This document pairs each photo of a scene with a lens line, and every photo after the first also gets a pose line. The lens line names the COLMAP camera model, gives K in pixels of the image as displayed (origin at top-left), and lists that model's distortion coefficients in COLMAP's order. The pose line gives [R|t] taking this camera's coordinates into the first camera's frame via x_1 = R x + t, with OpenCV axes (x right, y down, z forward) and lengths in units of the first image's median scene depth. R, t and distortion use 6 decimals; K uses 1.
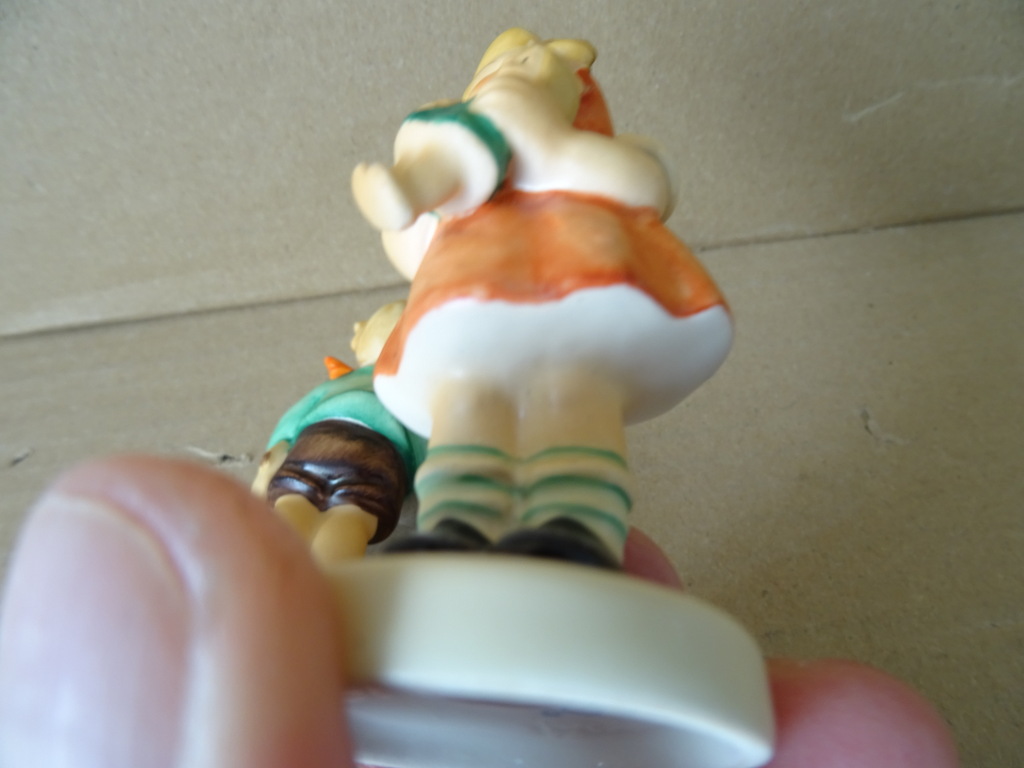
lens RADIAL K [[718.5, 0, 514.8], [0, 718.5, 378.1], [0, 0, 1]] dist [0.004134, -0.026935]
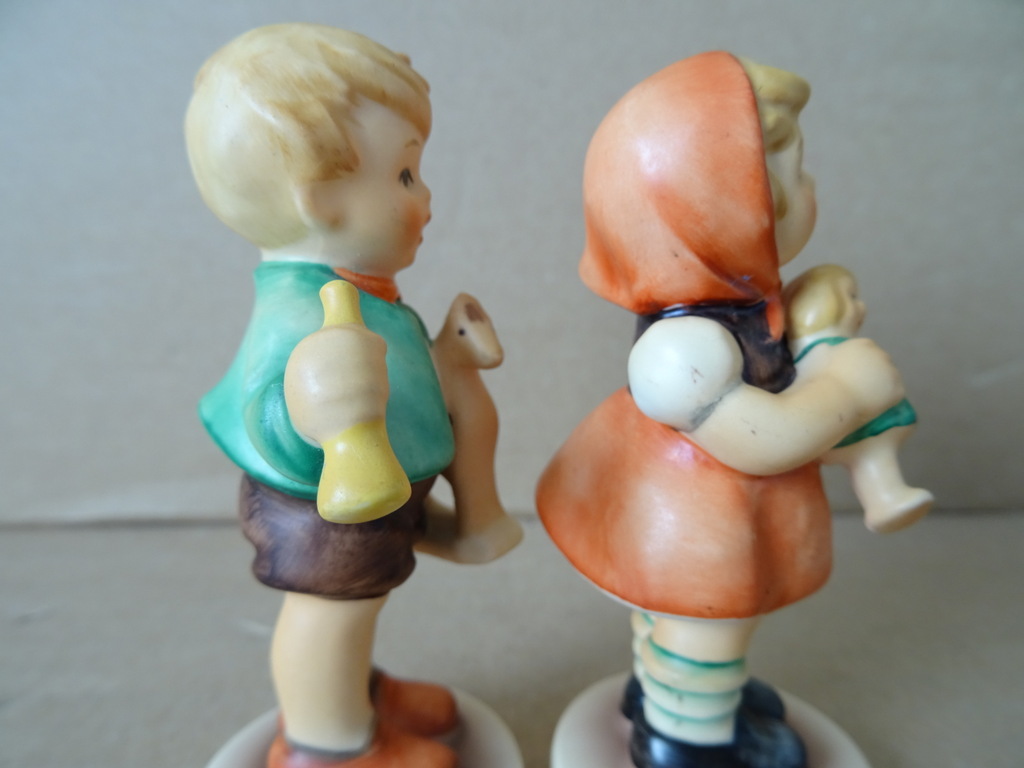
lens RADIAL K [[718.5, 0, 512.1], [0, 718.5, 380.6], [0, 0, 1]] dist [0.004134, -0.026935]
pose [[0.994145, 0.086504, -0.064750, -0.126164], [-0.108049, 0.801181, -0.588586, 0.324874], [0.000962, 0.592136, 0.805837, 0.197172]]
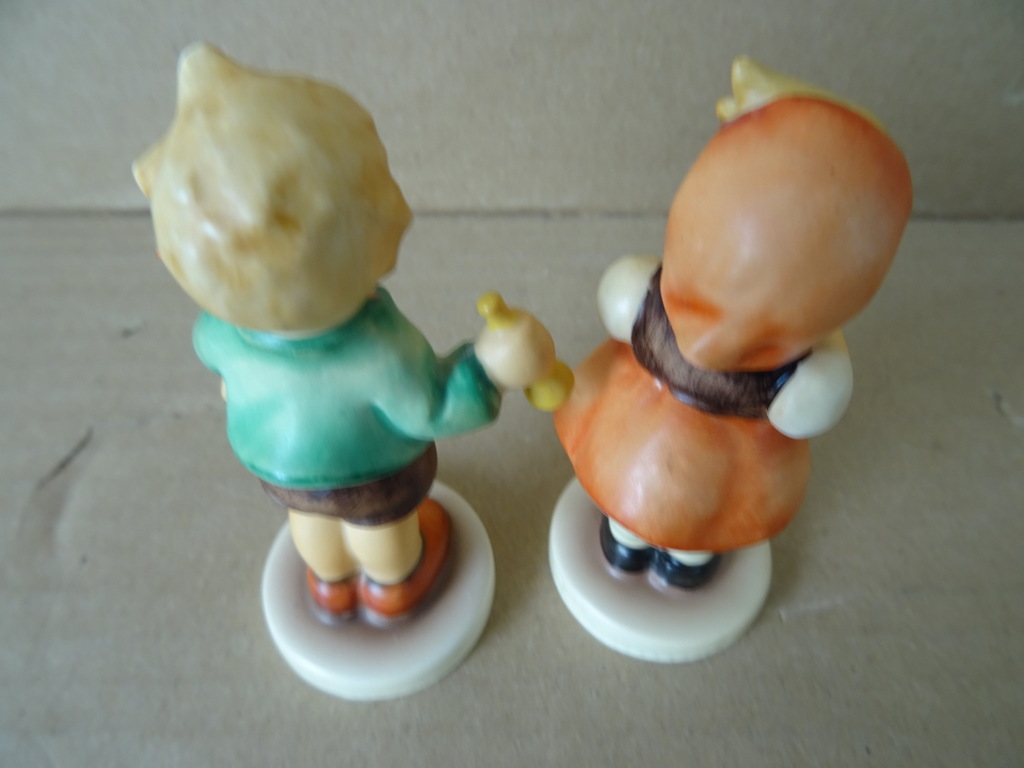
lens RADIAL K [[718.5, 0, 513.5], [0, 718.5, 377.7], [0, 0, 1]] dist [0.004134, -0.026935]
pose [[0.991306, 0.131514, 0.004119, -0.173156], [-0.131575, 0.991039, 0.023032, 0.087948], [-0.001053, -0.023374, 0.999726, 0.015793]]
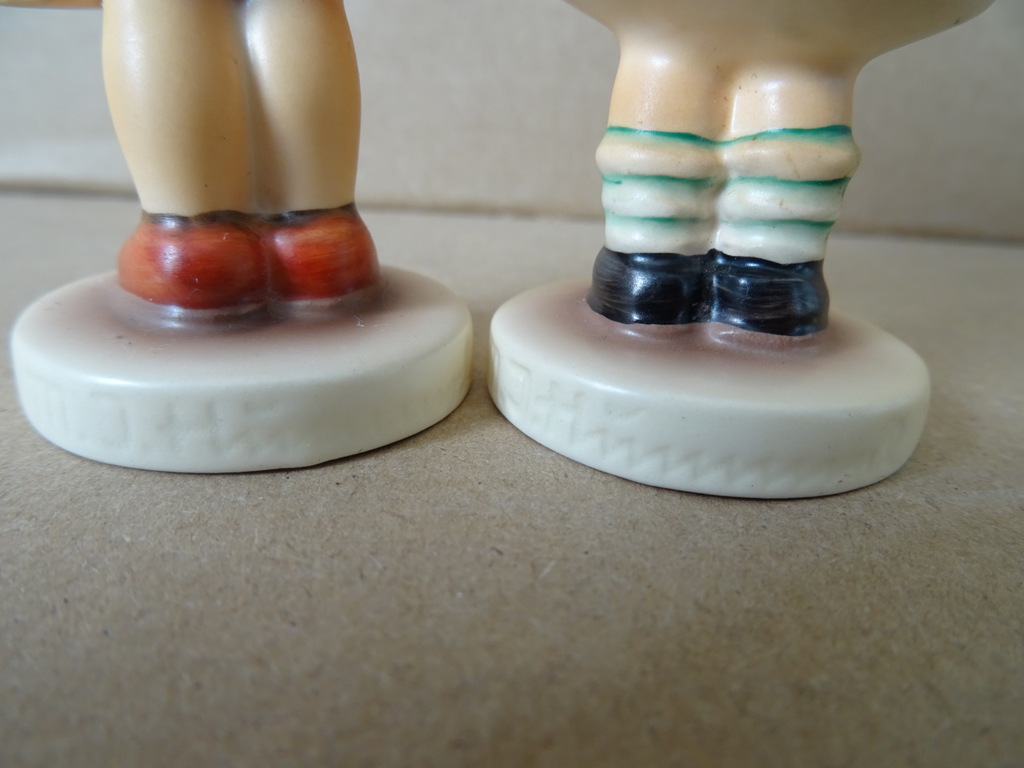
lens RADIAL K [[718.5, 0, 511.8], [0, 718.5, 382.8], [0, 0, 1]] dist [0.004134, -0.026935]
pose [[0.984677, 0.163778, -0.059906, -0.034087], [-0.173846, 0.894743, -0.411355, 0.426667], [-0.013771, 0.415466, 0.909505, 0.448368]]
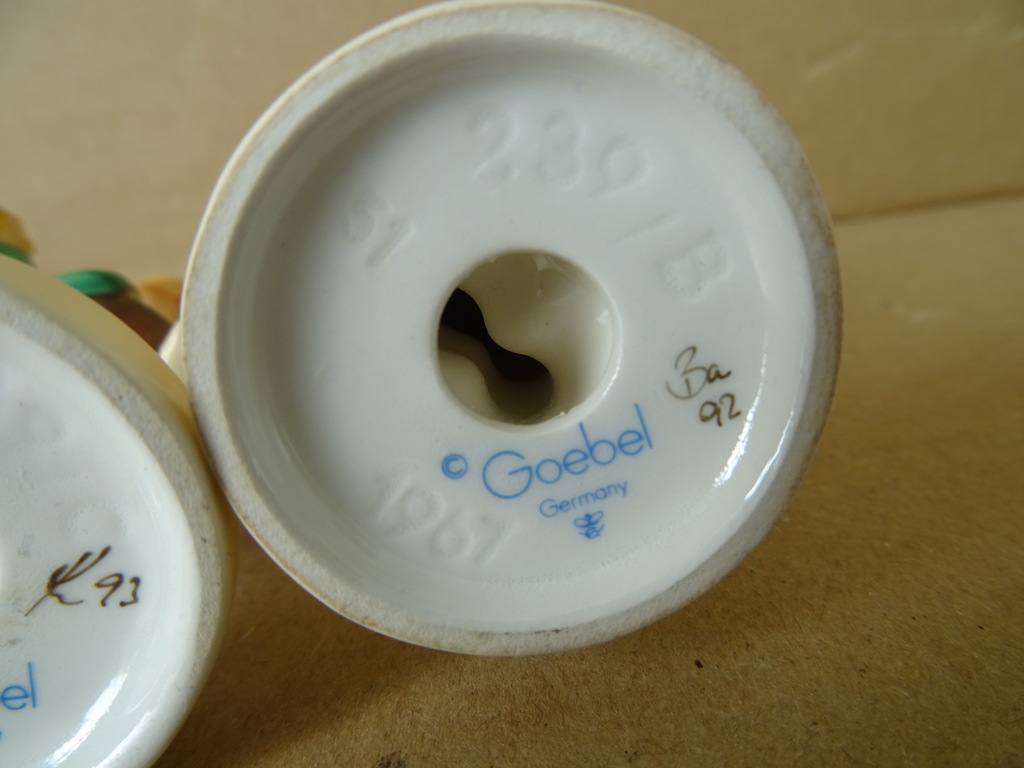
lens RADIAL K [[718.5, 0, 508.2], [0, 718.5, 388.1], [0, 0, 1]] dist [0.004134, -0.026935]
pose [[0.997553, -0.030824, -0.062758, 0.137816], [0.001670, 0.907826, -0.419343, 0.420624], [0.069899, 0.418212, 0.905656, 0.327647]]
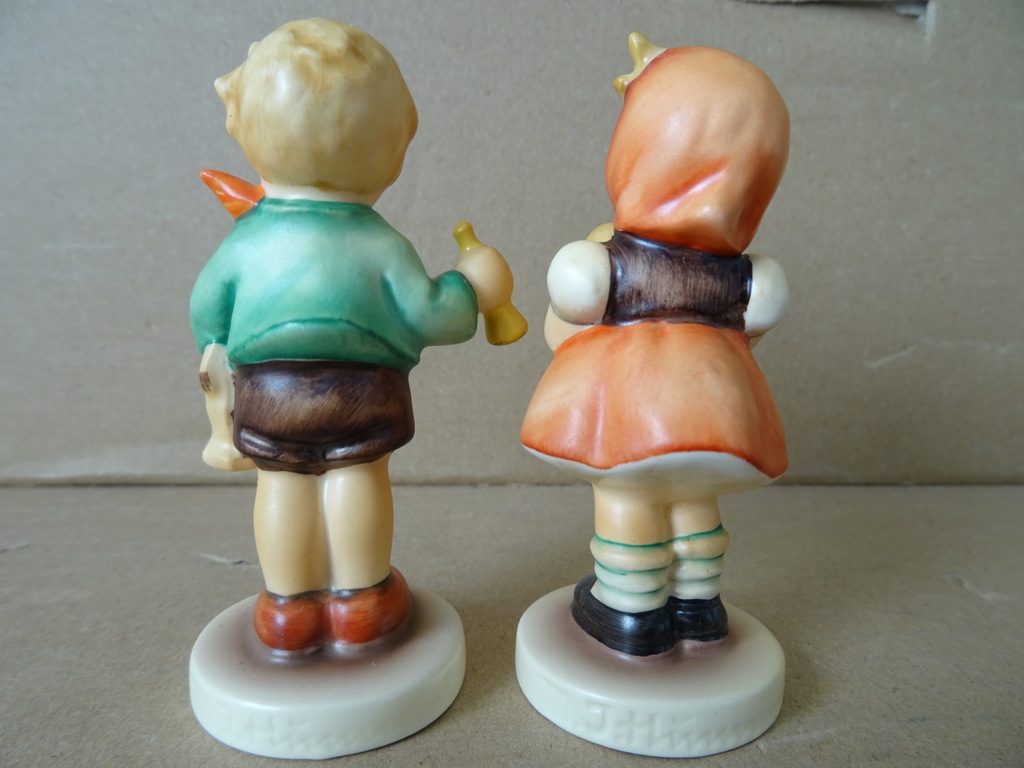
lens RADIAL K [[718.5, 0, 511.2], [0, 718.5, 382.7], [0, 0, 1]] dist [0.004134, -0.026935]
pose [[0.994269, 0.100763, -0.035731, -0.061333], [-0.101108, 0.777630, -0.620539, 0.455684], [-0.034742, 0.620595, 0.783361, 0.154500]]
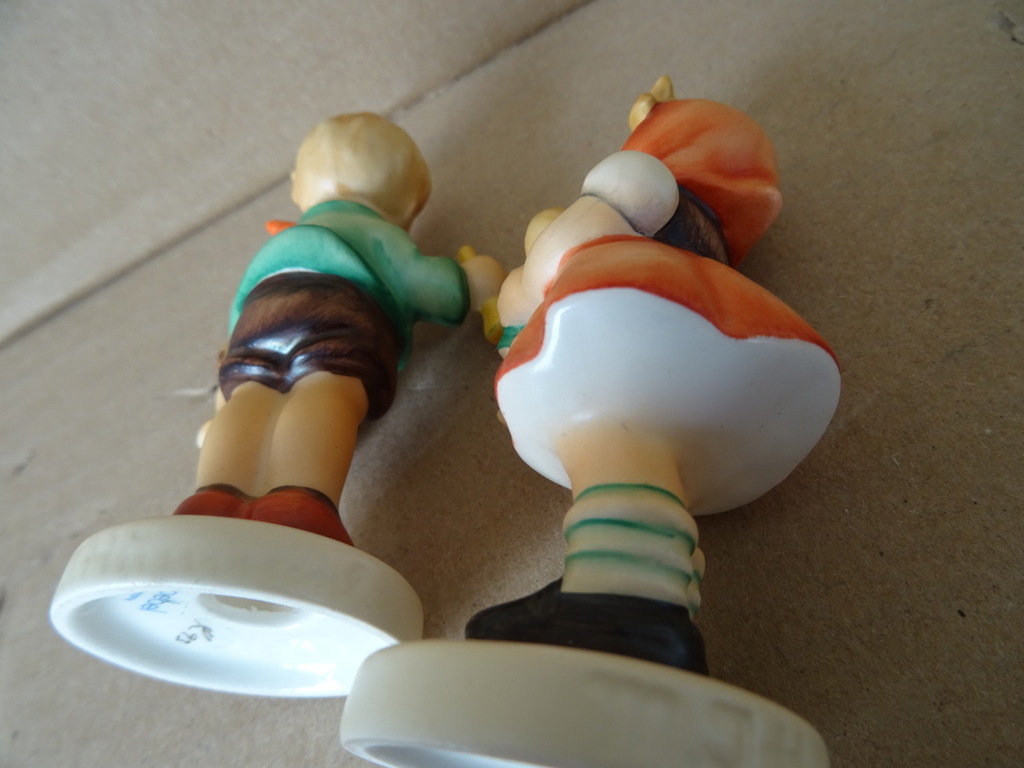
lens RADIAL K [[718.5, 0, 514.4], [0, 718.5, 379.5], [0, 0, 1]] dist [0.004134, -0.026935]
pose [[0.932579, -0.317138, -0.172393, 0.066465], [0.335433, 0.937819, 0.089329, 0.142886], [0.133344, -0.141133, 0.980969, 0.231729]]
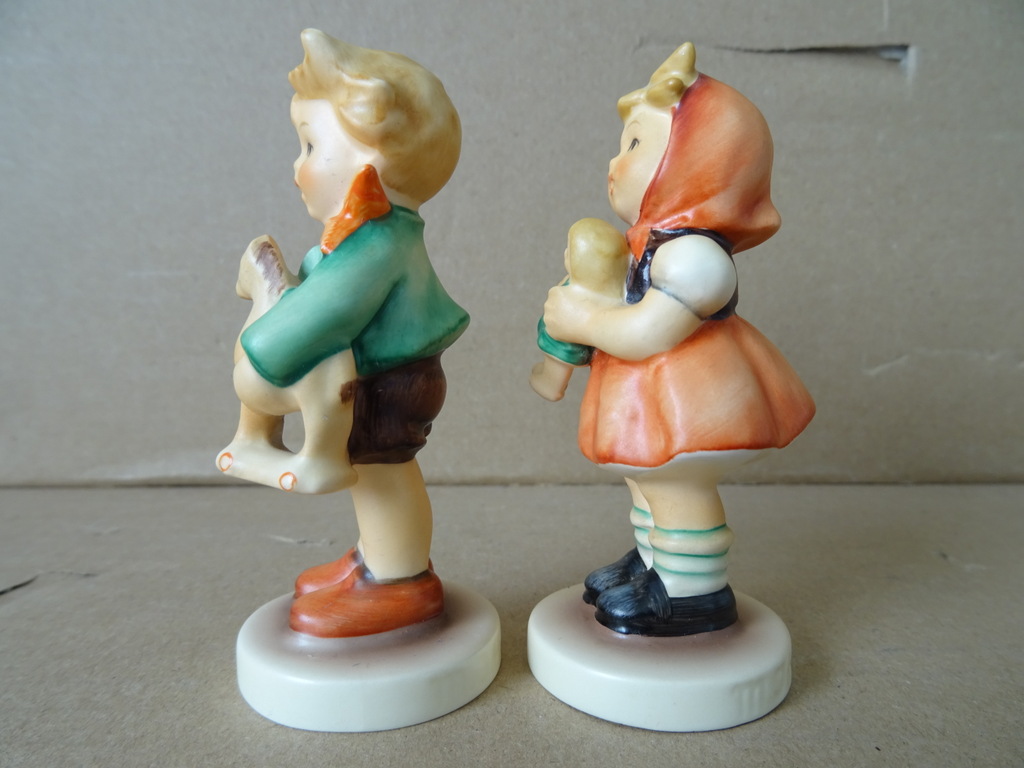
lens RADIAL K [[718.5, 0, 511.6], [0, 718.5, 380.7], [0, 0, 1]] dist [0.004134, -0.026935]
pose [[0.993339, 0.089810, -0.072188, -0.059850], [-0.115107, 0.744958, -0.657106, 0.575365], [-0.005238, 0.661038, 0.750334, 0.085079]]
